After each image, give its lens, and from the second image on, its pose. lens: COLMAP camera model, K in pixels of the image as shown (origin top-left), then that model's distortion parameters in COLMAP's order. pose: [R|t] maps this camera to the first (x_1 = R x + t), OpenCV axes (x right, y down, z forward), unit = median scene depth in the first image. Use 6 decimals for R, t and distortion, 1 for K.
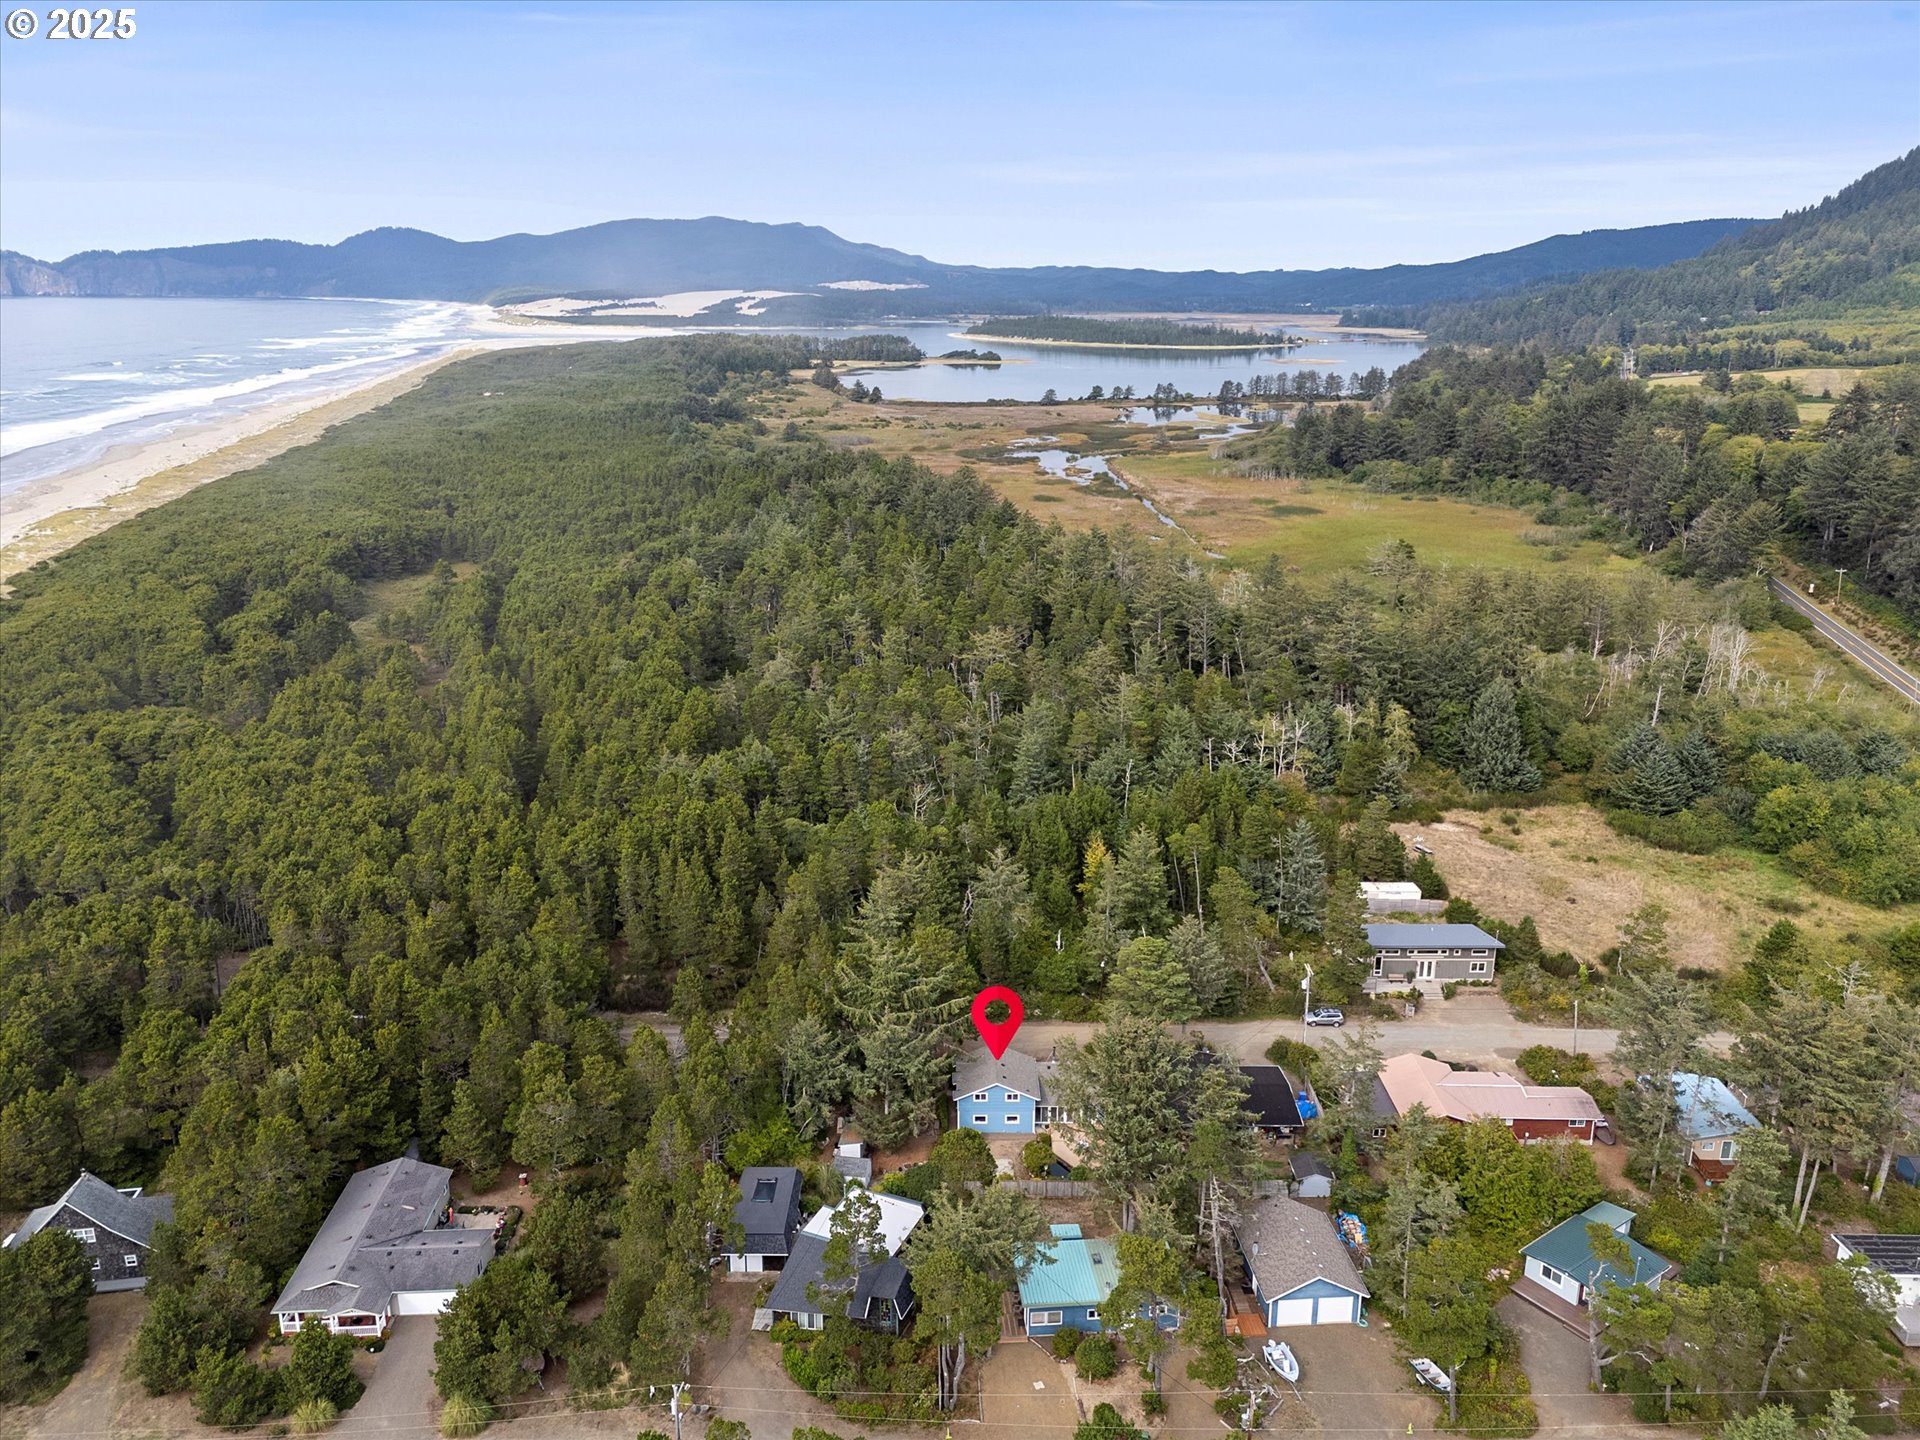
lens RADIAL K [[1388.6, 0, 957.1], [0, 1388.6, 720.0], [0, 0, 1]] dist [0.044926, -0.005453]
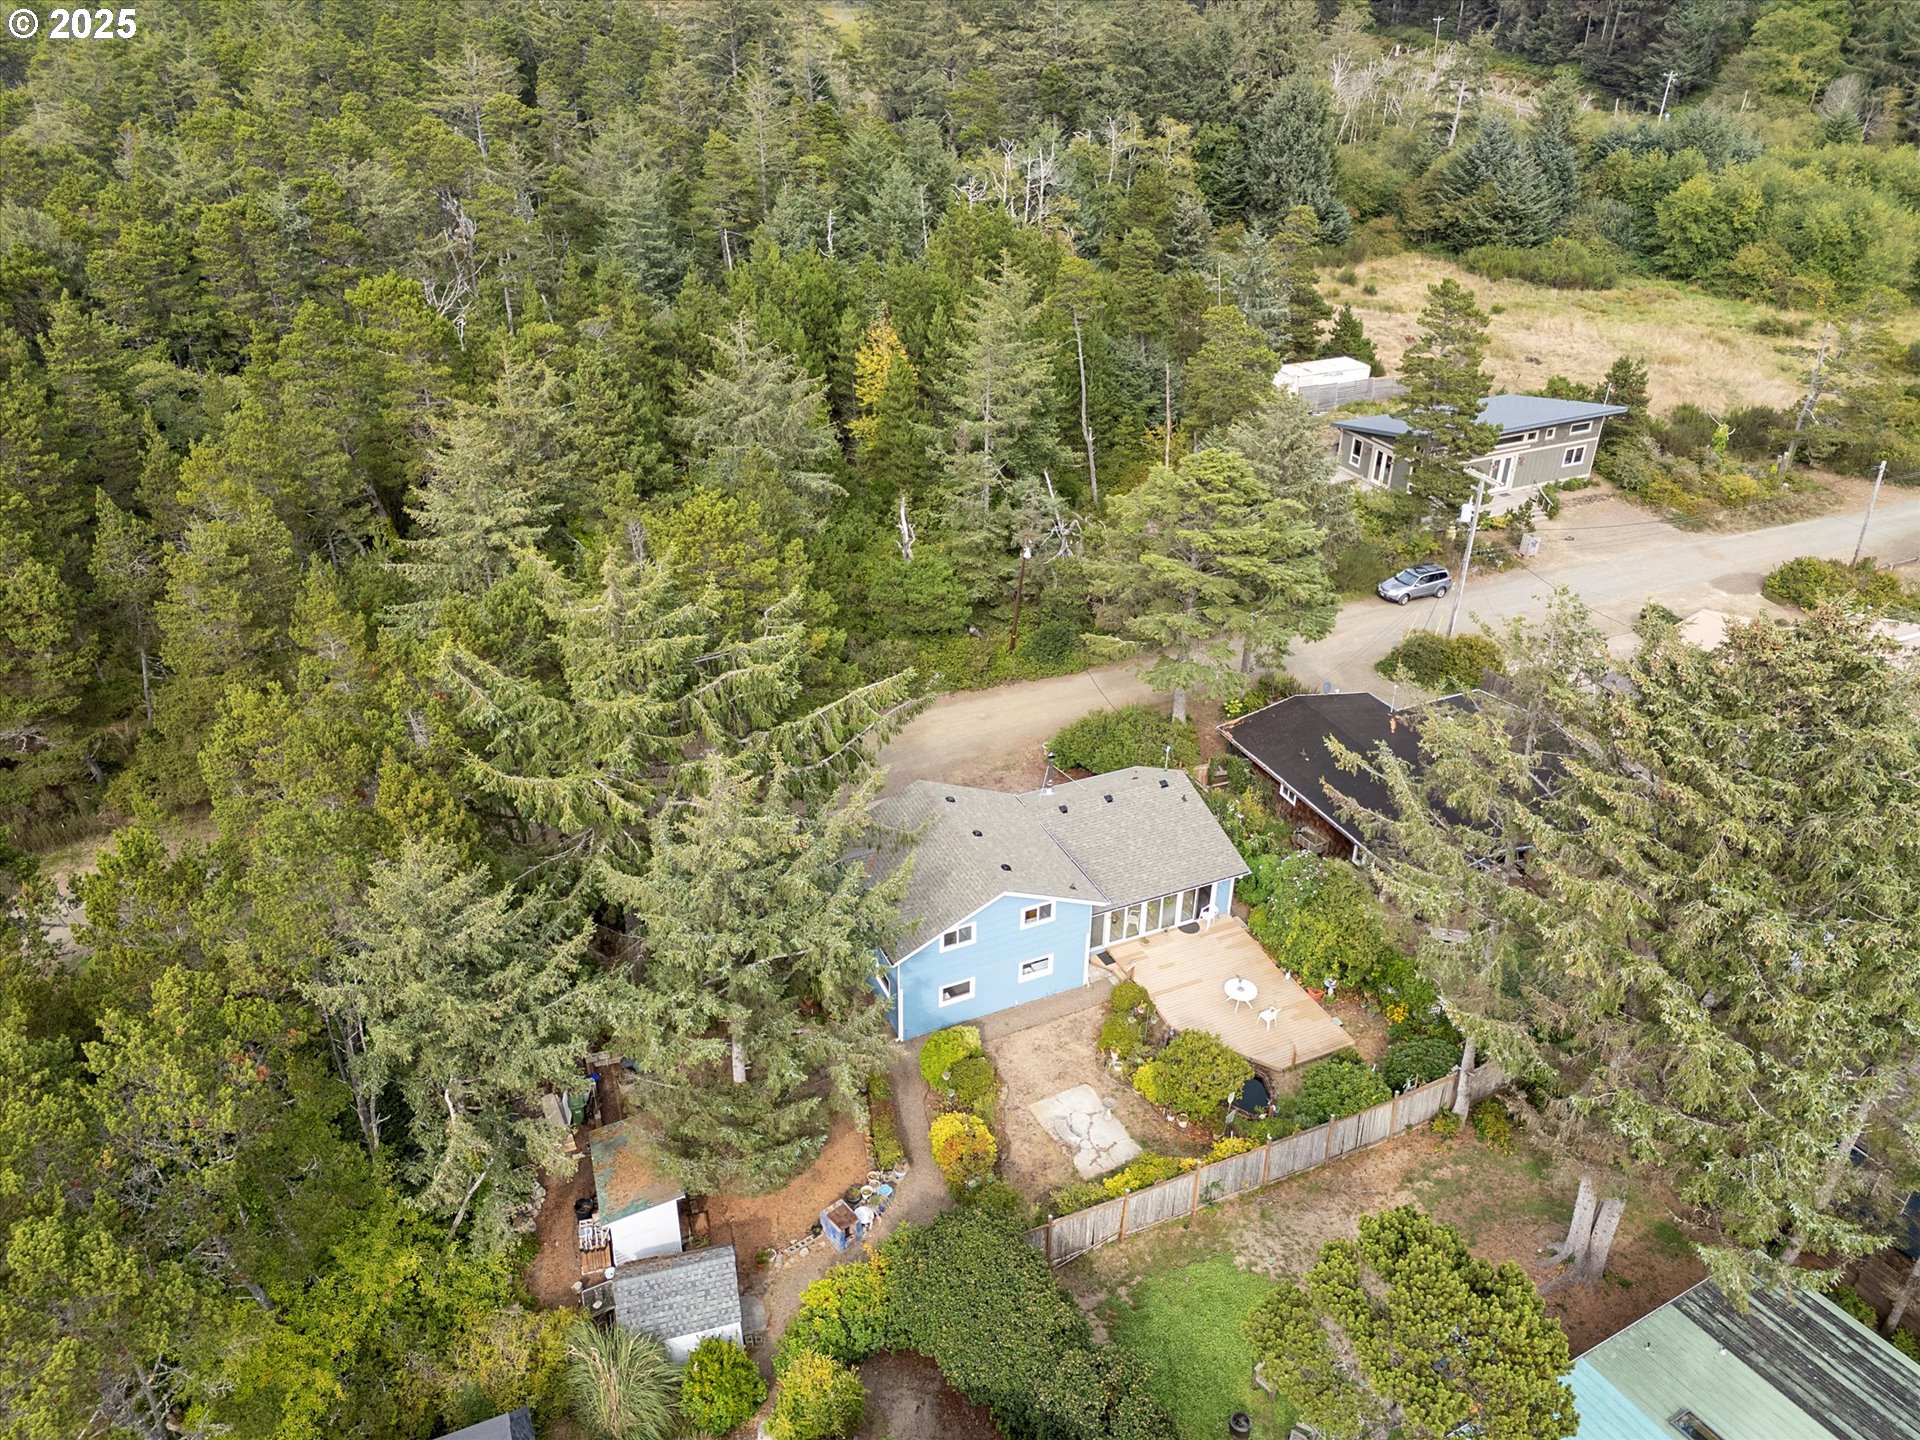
lens RADIAL K [[1388.6, 0, 961.4], [0, 1388.6, 716.1], [0, 0, 1]] dist [0.044926, -0.005453]
pose [[0.911665, -0.200983, 0.358432, -0.080512], [0.108414, 0.958966, 0.261973, 0.103152], [-0.396376, -0.199973, 0.896045, 0.575405]]
